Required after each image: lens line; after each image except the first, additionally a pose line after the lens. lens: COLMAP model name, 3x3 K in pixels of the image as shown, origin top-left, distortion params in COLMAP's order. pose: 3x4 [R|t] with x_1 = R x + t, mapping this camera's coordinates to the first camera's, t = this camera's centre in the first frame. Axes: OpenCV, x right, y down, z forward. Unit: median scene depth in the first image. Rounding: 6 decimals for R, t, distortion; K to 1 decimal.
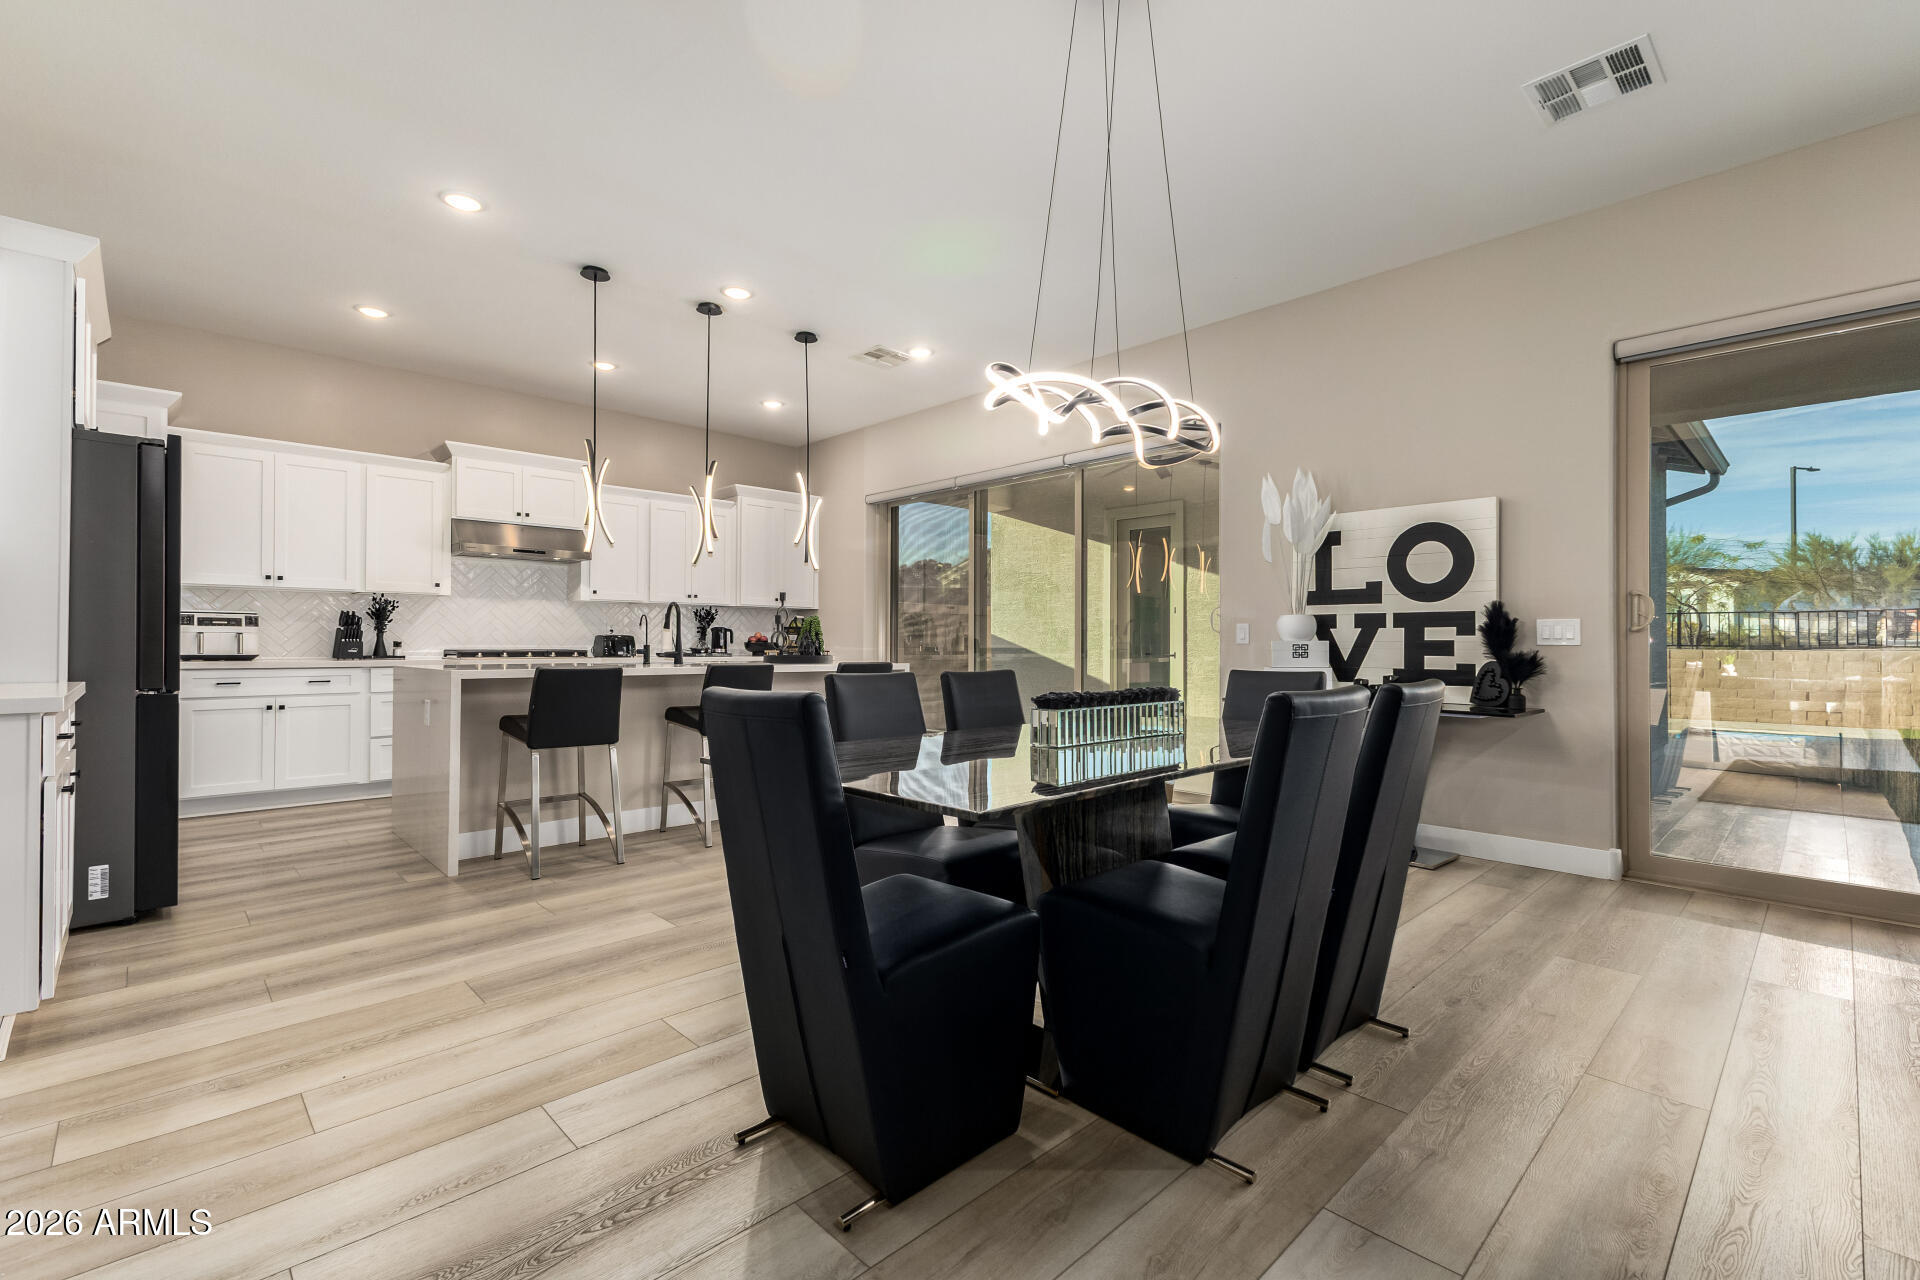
lens RADIAL K [[833.8, 0, 955.7], [0, 833.8, 639.7], [0, 0, 1]] dist [0.011325, -0.000048]
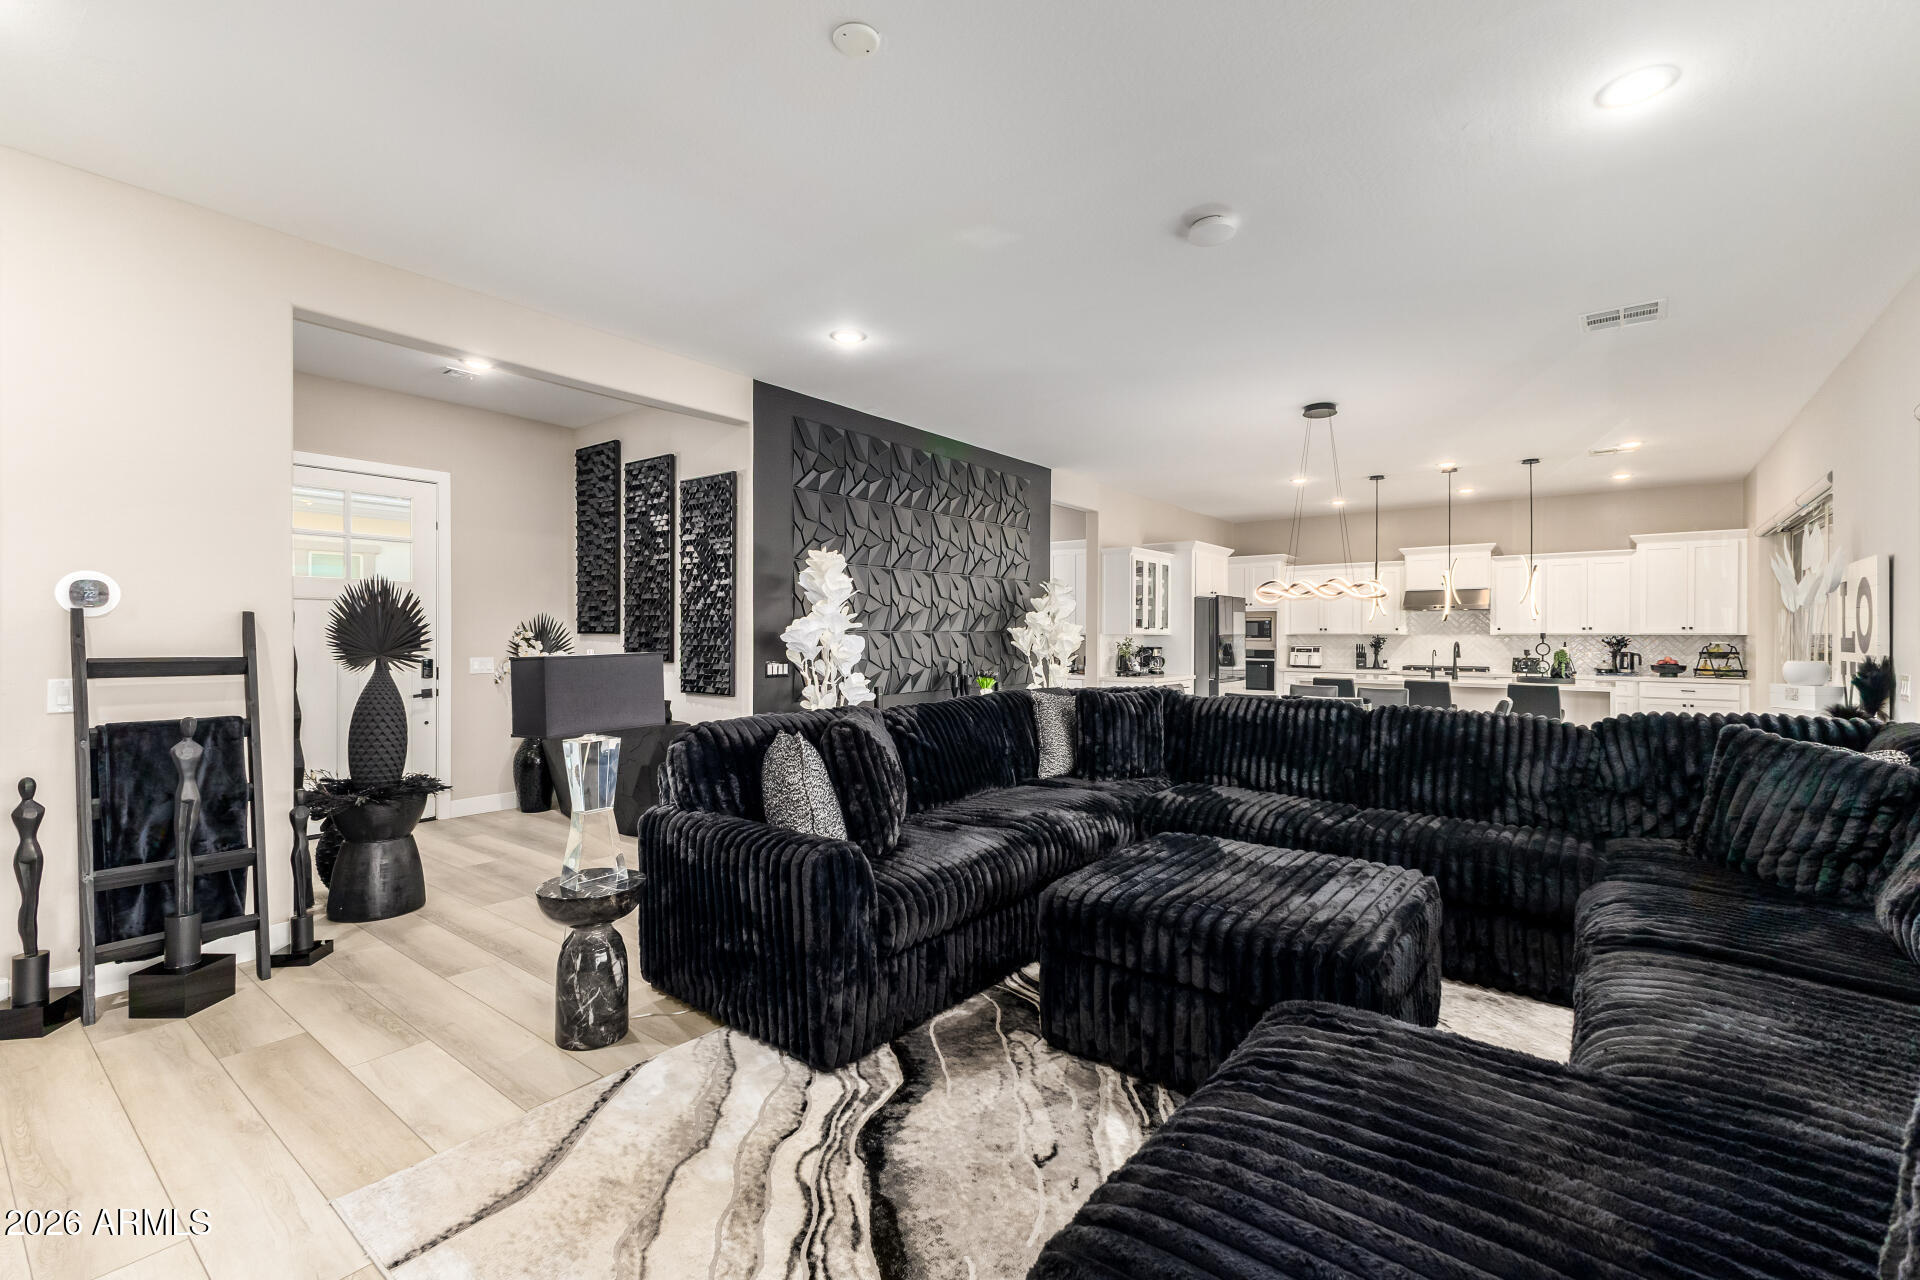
lens RADIAL K [[833.8, 0, 955.0], [0, 833.8, 640.0], [0, 0, 1]] dist [0.011325, -0.000048]
pose [[0.129221, 0.002229, -0.991613, 1.134837], [0.001986, 0.999995, 0.002507, -0.052726], [0.991614, -0.002294, 0.129216, -0.191292]]
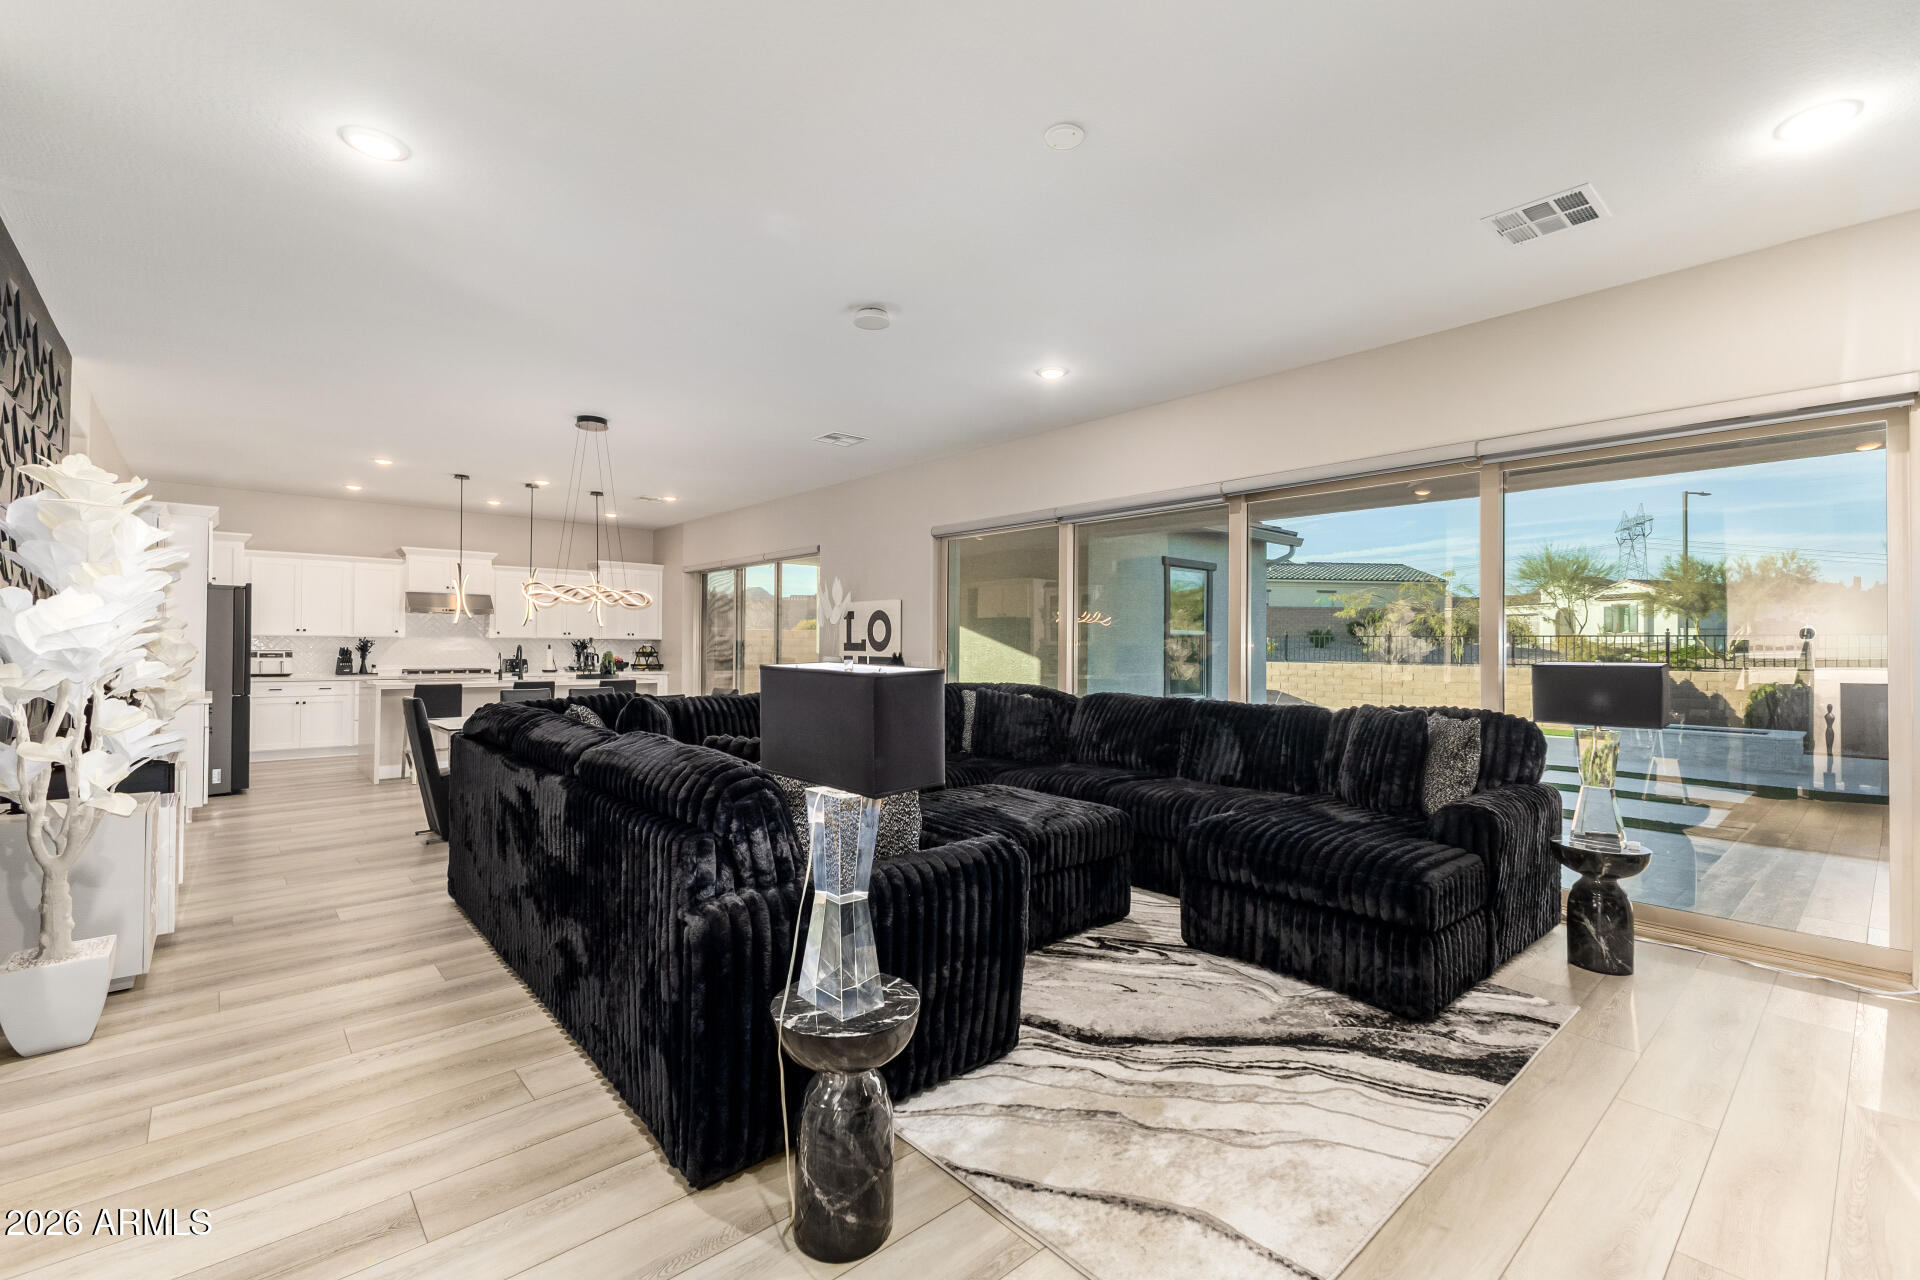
lens RADIAL K [[833.8, 0, 961.7], [0, 833.8, 637.2], [0, 0, 1]] dist [0.011325, -0.000048]
pose [[0.999163, 0.003265, -0.040769, 0.646300], [-0.003486, 0.999980, -0.005353, -0.052664], [0.040750, 0.005491, 0.999154, -0.706728]]
